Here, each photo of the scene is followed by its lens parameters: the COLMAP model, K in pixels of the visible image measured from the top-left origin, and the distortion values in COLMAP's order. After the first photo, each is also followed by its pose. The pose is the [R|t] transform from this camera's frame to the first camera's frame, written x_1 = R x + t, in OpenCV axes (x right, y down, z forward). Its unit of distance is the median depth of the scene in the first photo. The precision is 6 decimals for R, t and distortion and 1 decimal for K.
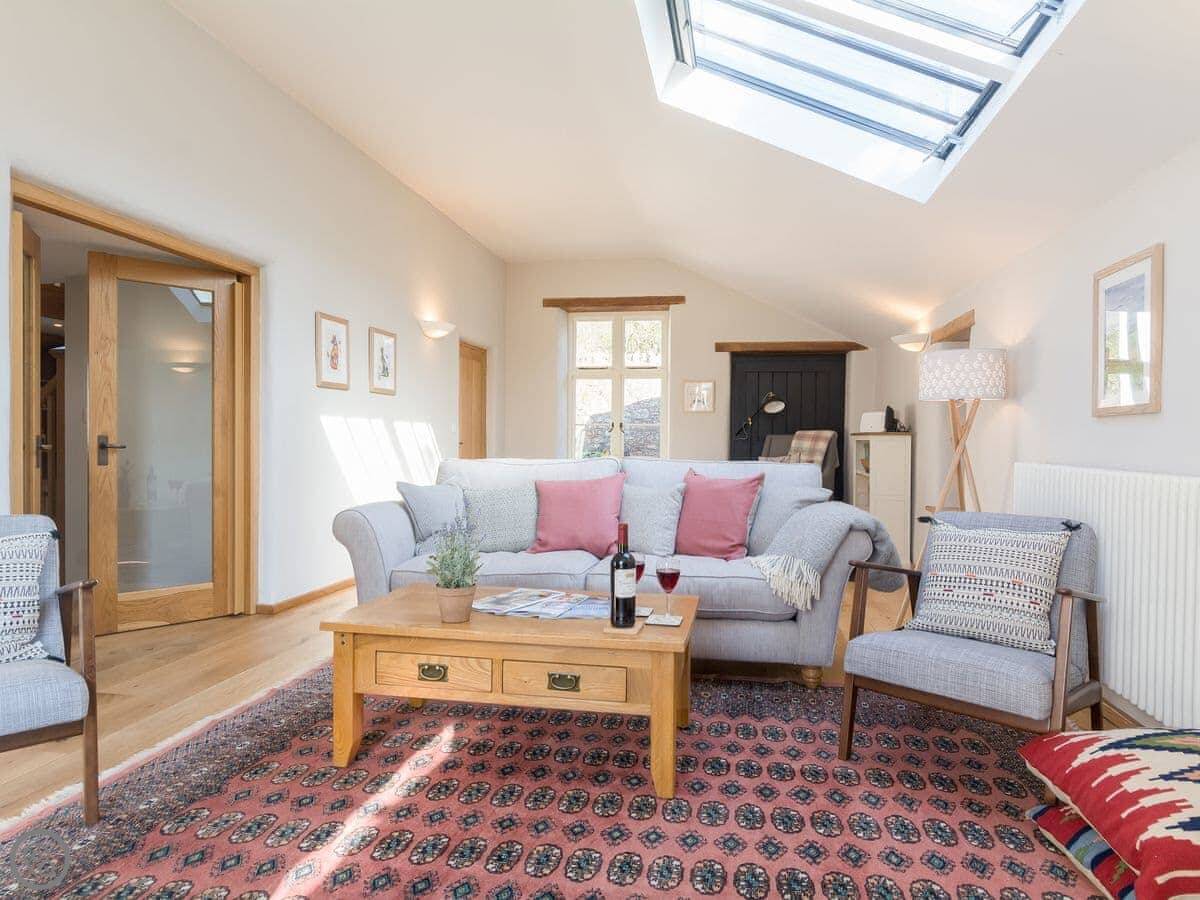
lens RADIAL K [[722.0, 0, 600.0], [0, 722.0, 450.0], [0, 0, 1]] dist [0.002343, -0.000409]
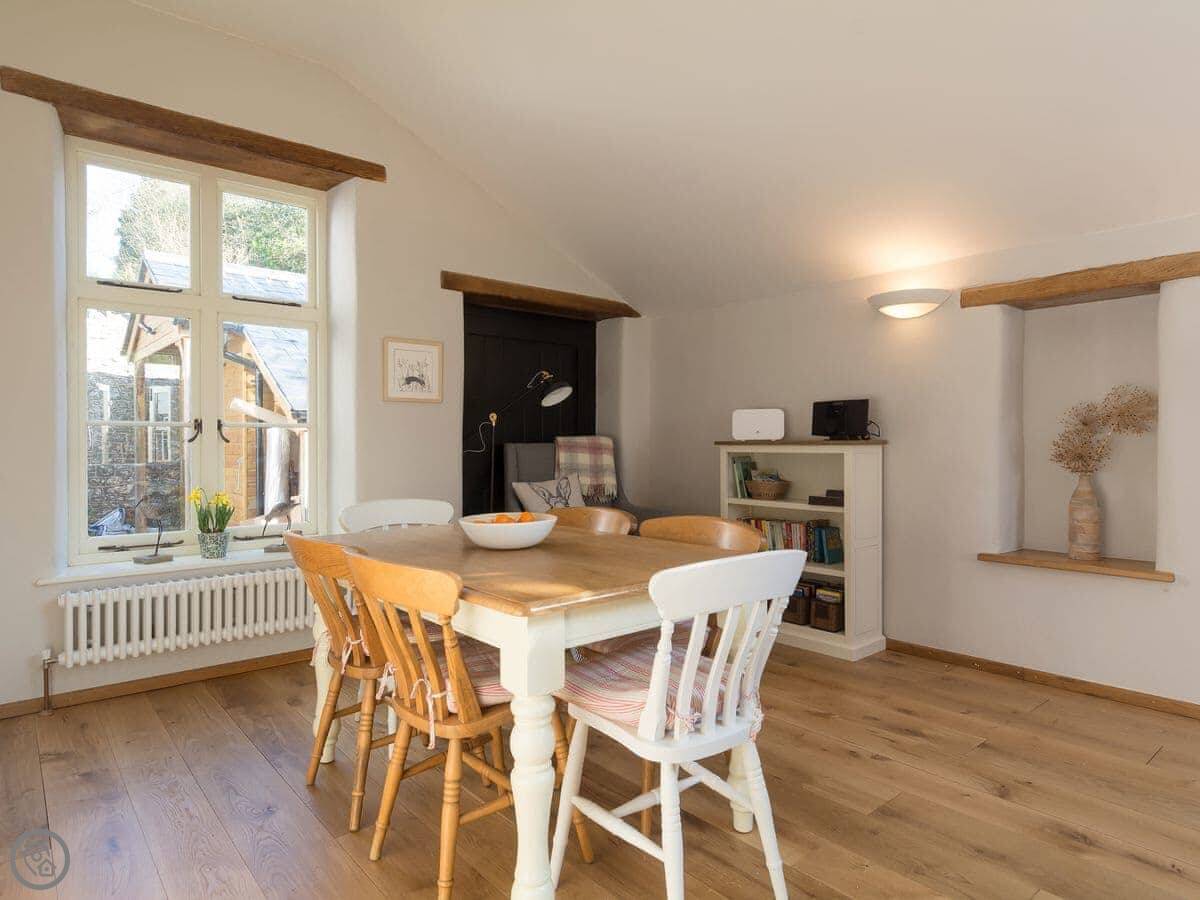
lens RADIAL K [[722.0, 0, 600.0], [0, 722.0, 450.0], [0, 0, 1]] dist [0.002343, -0.000409]
pose [[0.637632, -0.017430, 0.770143, -0.175271], [0.022658, 0.999736, 0.003867, -0.016903], [-0.770007, 0.014984, 0.637859, 0.575980]]
